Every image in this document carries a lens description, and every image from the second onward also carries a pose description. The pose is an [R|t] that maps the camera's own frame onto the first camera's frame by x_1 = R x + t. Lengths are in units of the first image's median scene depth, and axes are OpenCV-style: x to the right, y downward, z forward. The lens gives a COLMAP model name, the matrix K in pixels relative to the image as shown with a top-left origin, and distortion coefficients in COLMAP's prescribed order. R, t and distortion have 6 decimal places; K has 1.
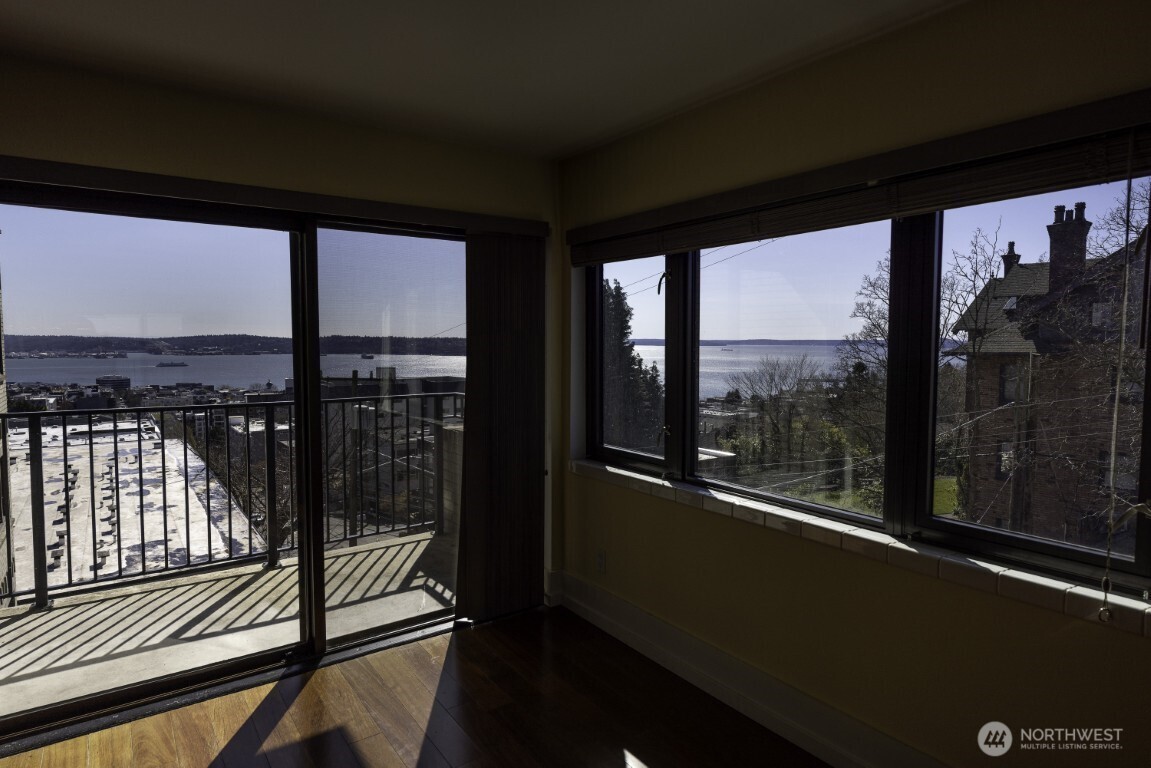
lens RADIAL K [[648.4, 0, 571.2], [0, 648.4, 381.2], [0, 0, 1]] dist [0.001046, -0.001777]
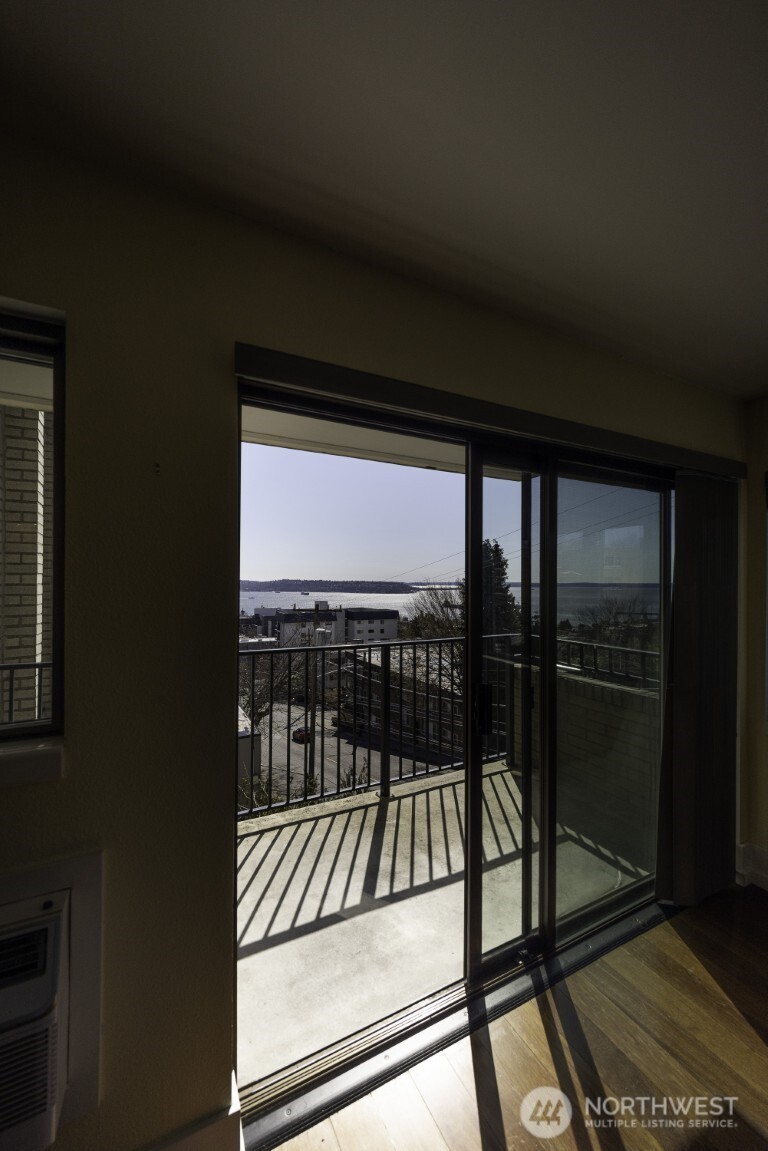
lens RADIAL K [[448.1, 0, 374.7], [0, 448.1, 582.9], [0, 0, 1]] dist [0.007657, -0.001486]
pose [[0.989637, 0.004108, -0.143531, -0.046851], [-0.013170, 0.997974, -0.062241, -0.002184], [0.142984, 0.063487, 0.987687, 0.030616]]
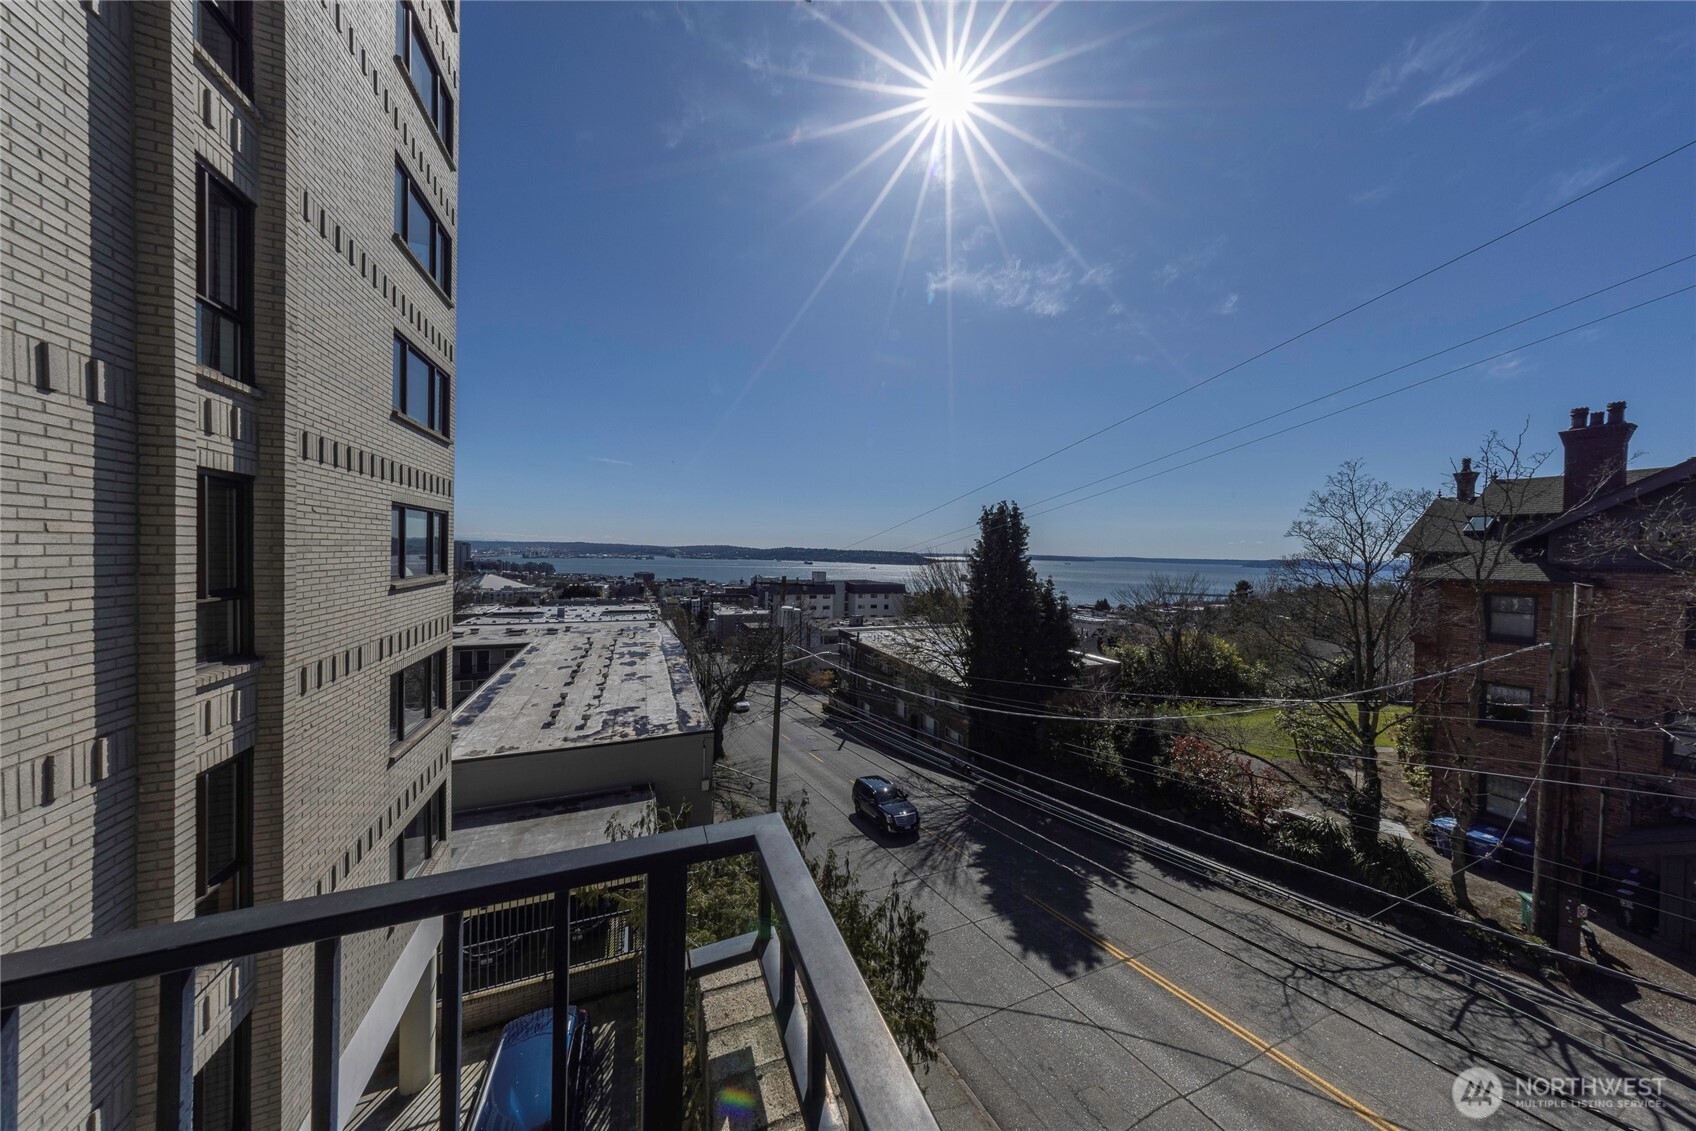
lens RADIAL K [[482.2, 0, 839.4], [0, 482.2, 561.8], [0, 0, 1]] dist [0.000976, 0.000007]
pose [[0.969990, 0.025807, -0.241771, -0.018820], [-0.036643, 0.998510, -0.040430, -0.007842], [0.240367, 0.048076, 0.969491, 0.125848]]
